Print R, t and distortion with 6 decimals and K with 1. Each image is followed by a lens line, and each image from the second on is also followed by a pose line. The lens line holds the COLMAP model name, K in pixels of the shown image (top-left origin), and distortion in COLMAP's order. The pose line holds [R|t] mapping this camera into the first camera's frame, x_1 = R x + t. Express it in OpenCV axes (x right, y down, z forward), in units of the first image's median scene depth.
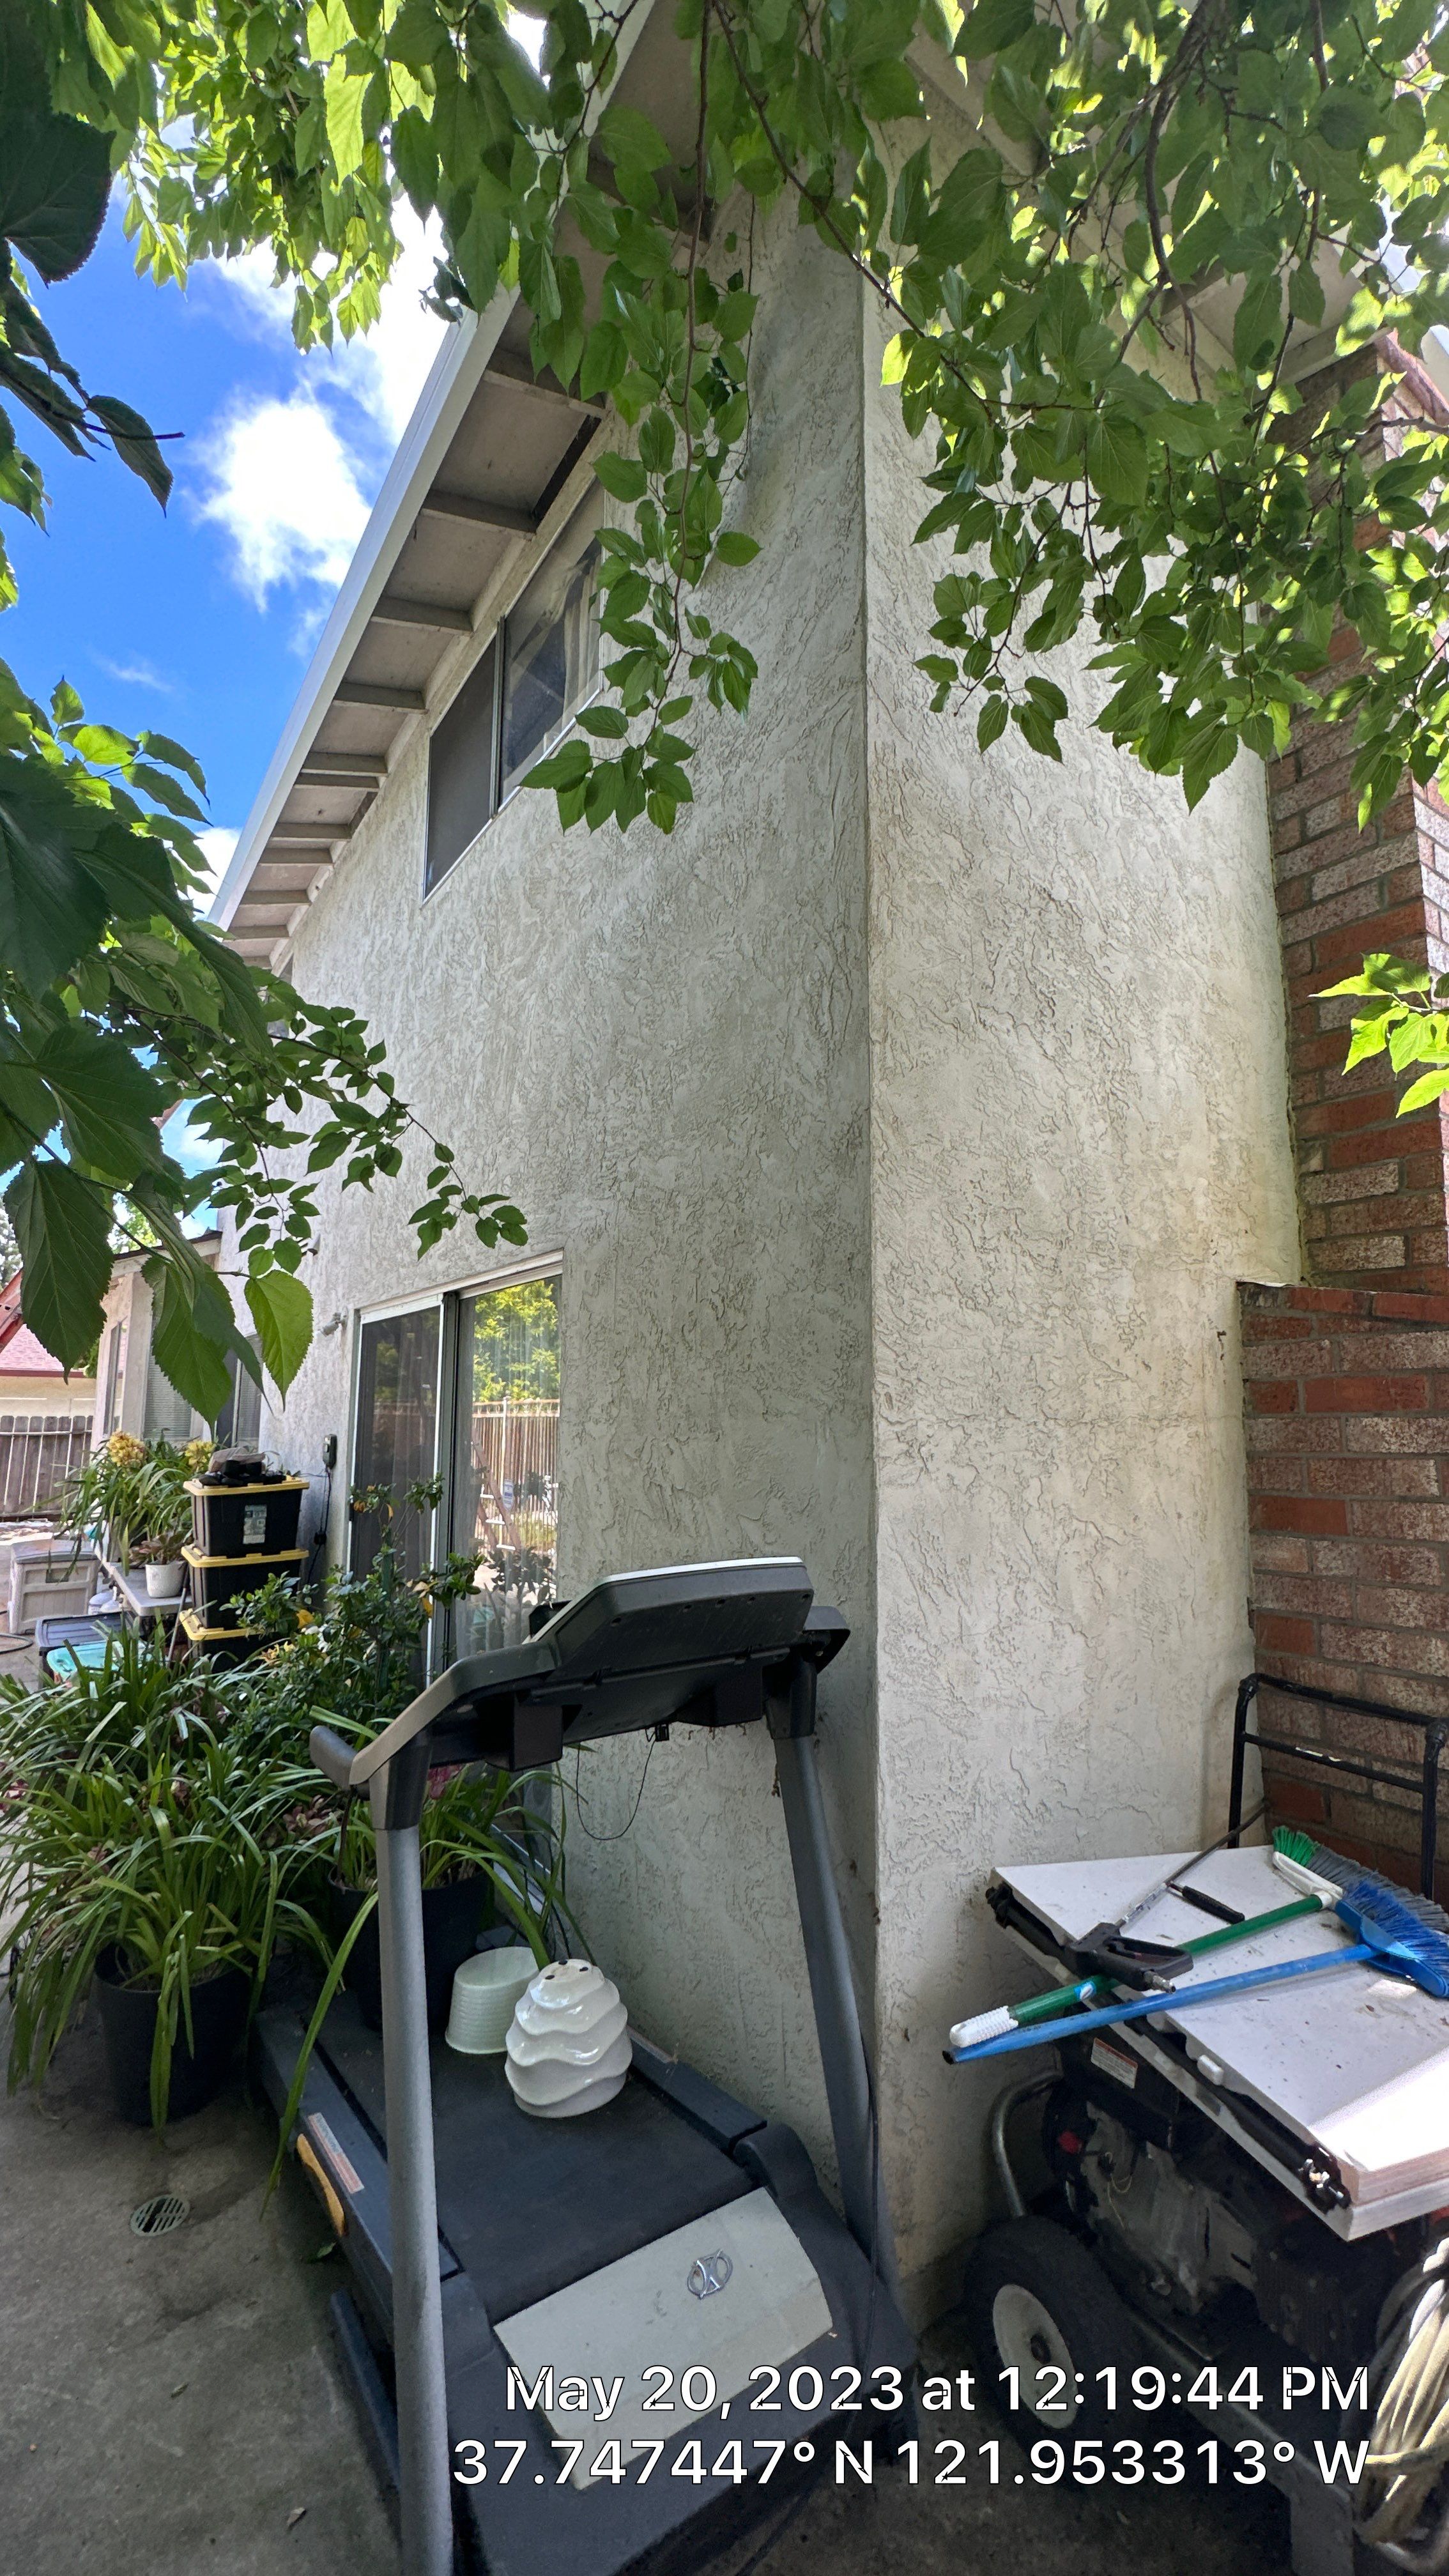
lens RADIAL K [[1029.8, 0, 720.6], [0, 1029.8, 1285.6], [0, 0, 1]] dist [-0.000975, -0.000862]
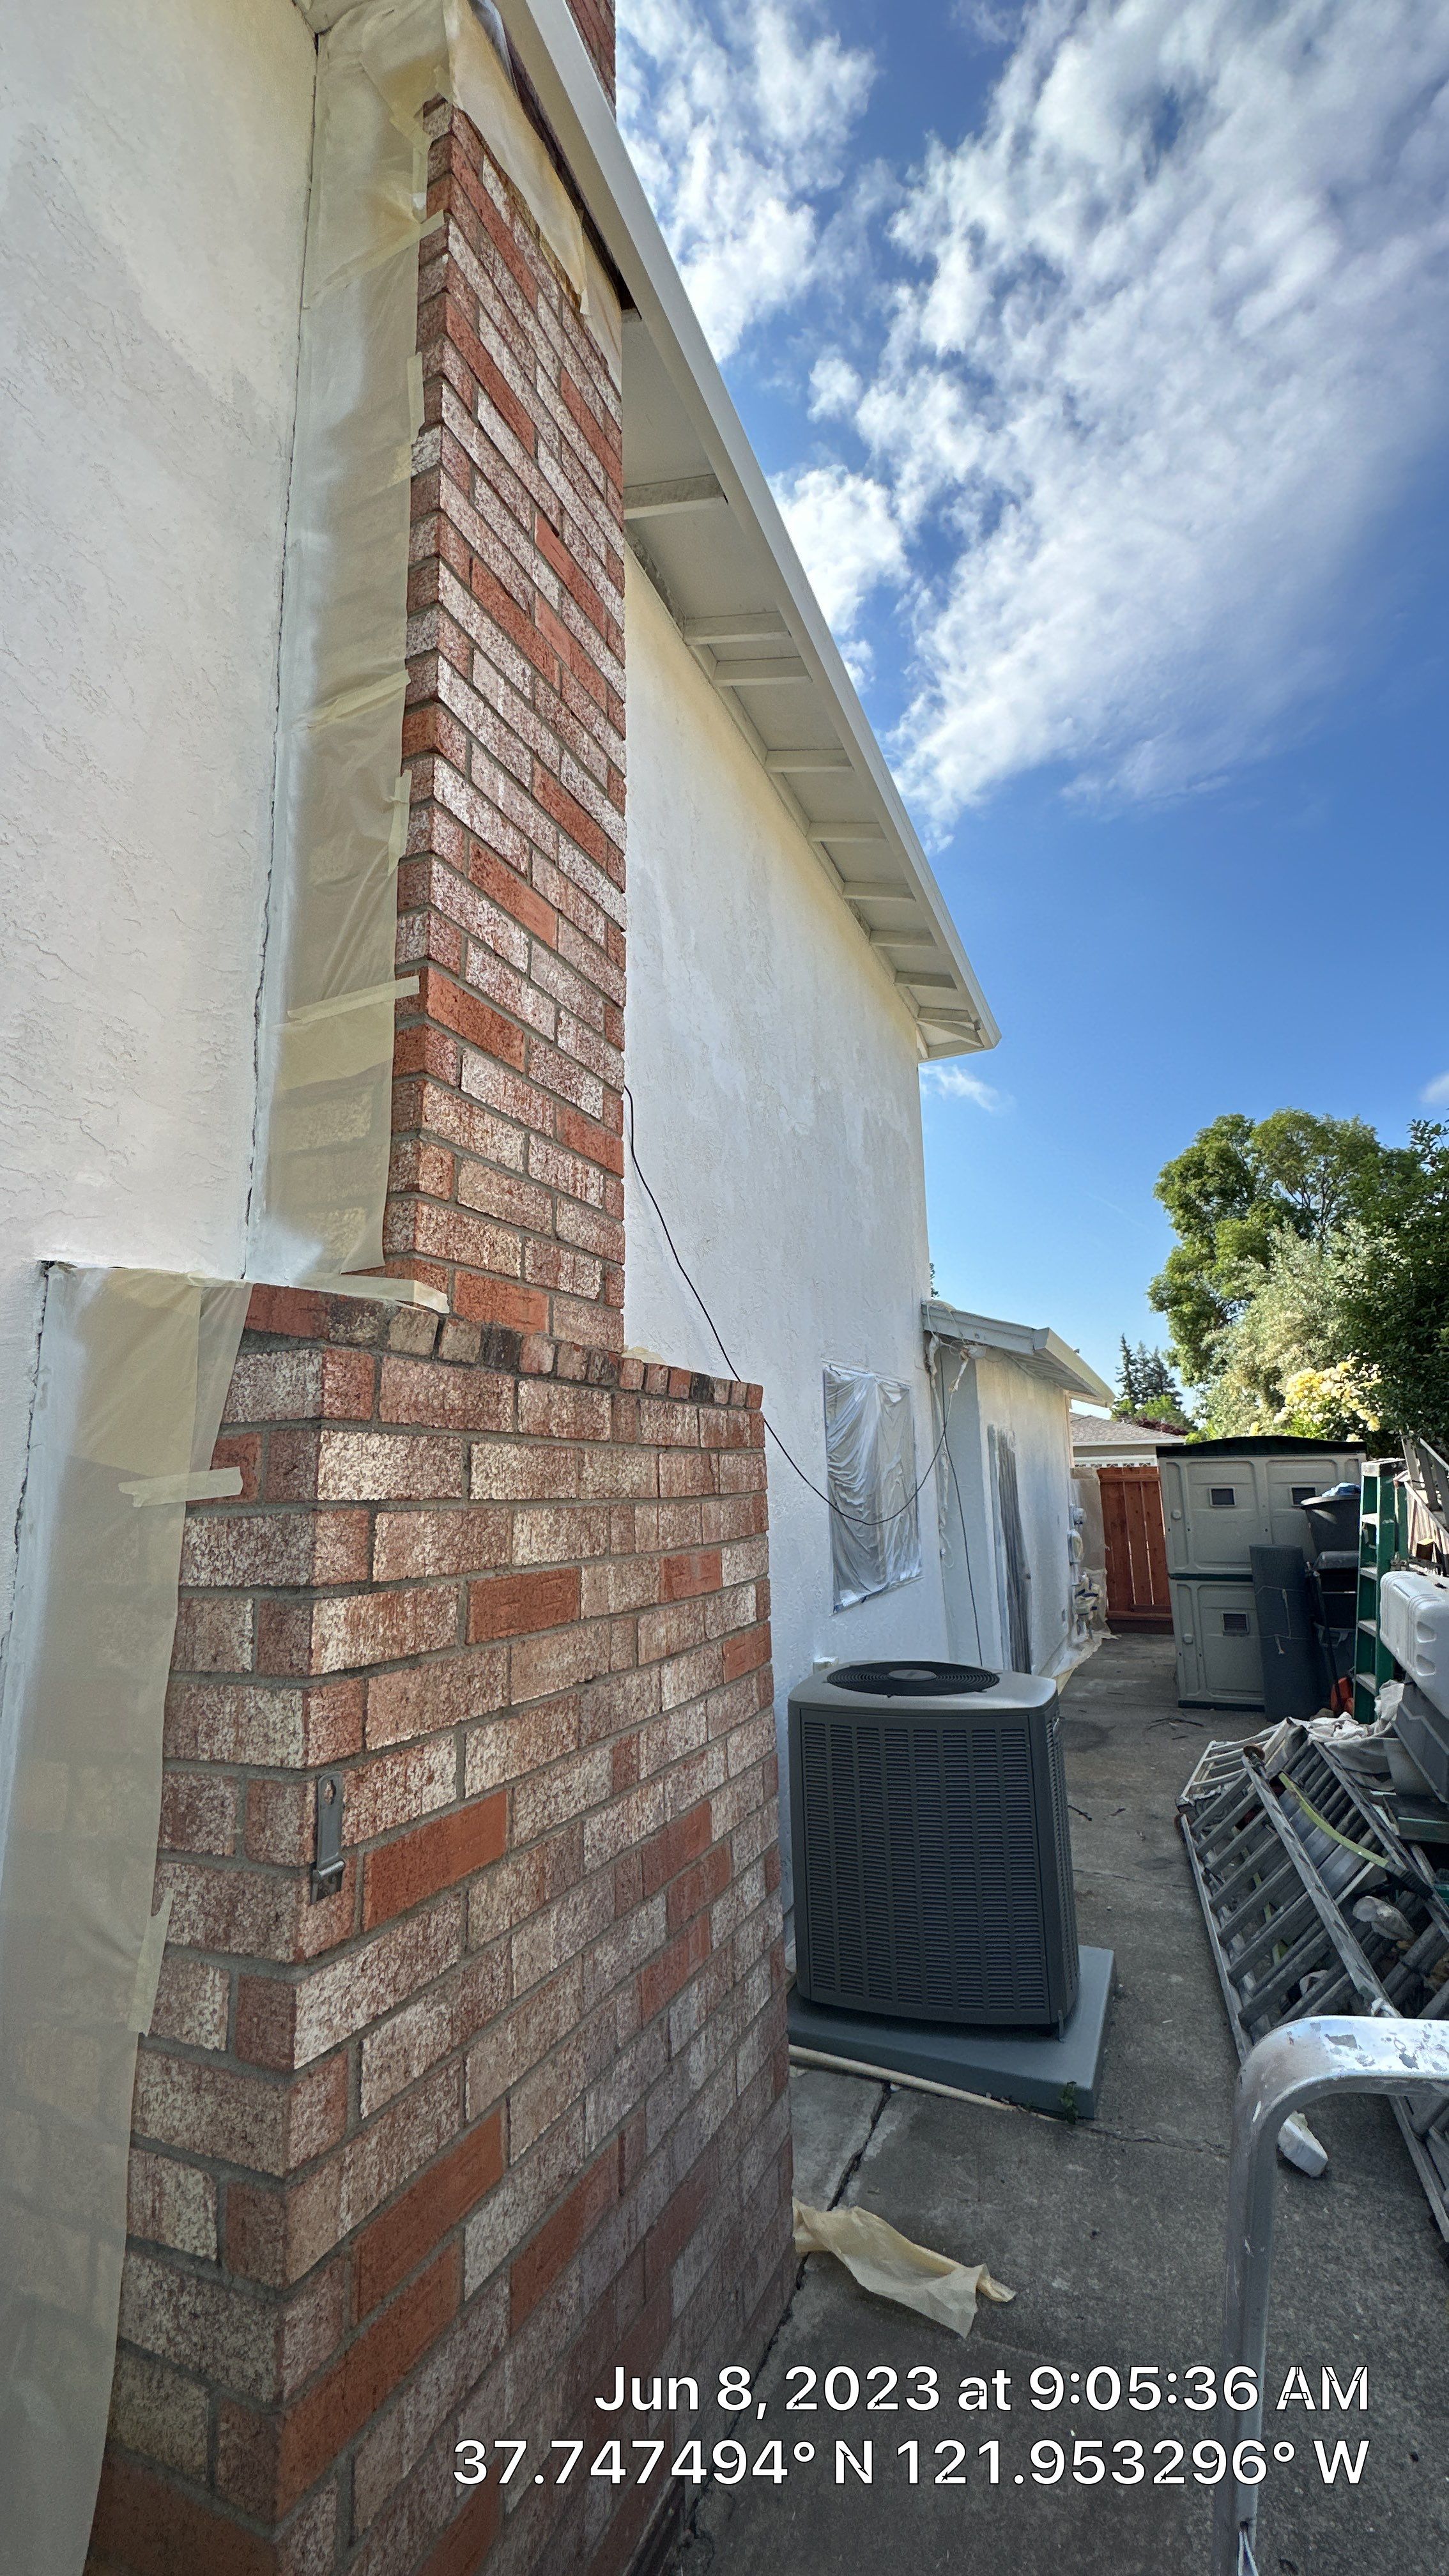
lens RADIAL K [[1029.8, 0, 722.2], [0, 1029.8, 1289.4], [0, 0, 1]] dist [-0.000975, -0.000862]
pose [[0.854196, 0.066177, 0.515723, 0.153866], [-0.033918, 0.996847, -0.071736, 0.010728], [-0.518844, 0.043784, 0.853747, 0.106634]]
